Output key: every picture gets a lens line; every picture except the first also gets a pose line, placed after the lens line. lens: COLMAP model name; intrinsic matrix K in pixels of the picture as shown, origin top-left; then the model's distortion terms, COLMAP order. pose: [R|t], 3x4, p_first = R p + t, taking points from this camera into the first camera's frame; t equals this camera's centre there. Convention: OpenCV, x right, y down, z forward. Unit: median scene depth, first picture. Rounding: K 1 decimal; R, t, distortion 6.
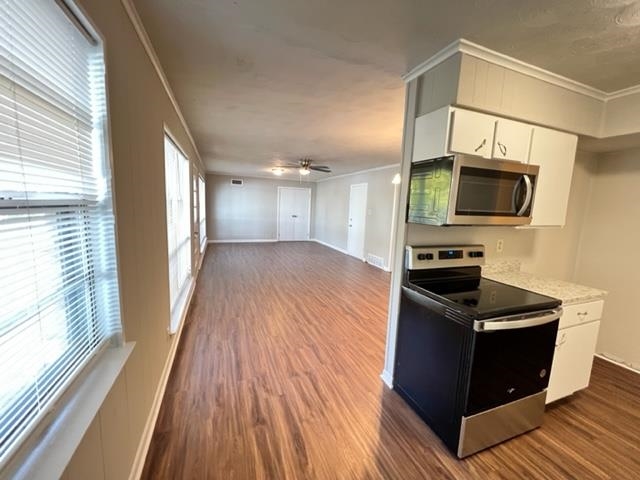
lens RADIAL K [[256.7, 0, 318.3], [0, 256.7, 239.2], [0, 0, 1]] dist [0.000518, -0.000025]
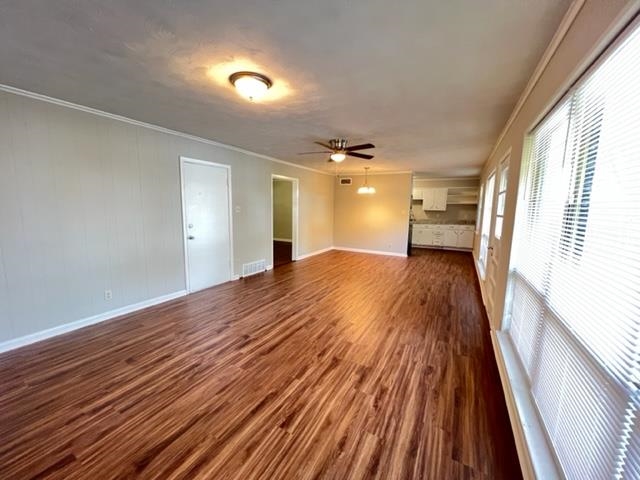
lens RADIAL K [[256.7, 0, 318.3], [0, 256.7, 239.2], [0, 0, 1]] dist [0.000518, -0.000025]
pose [[-0.642119, -0.145235, 0.752722, -0.481246], [0.060050, 0.969343, 0.238259, -0.176150], [-0.764250, 0.198192, -0.613712, 1.253781]]
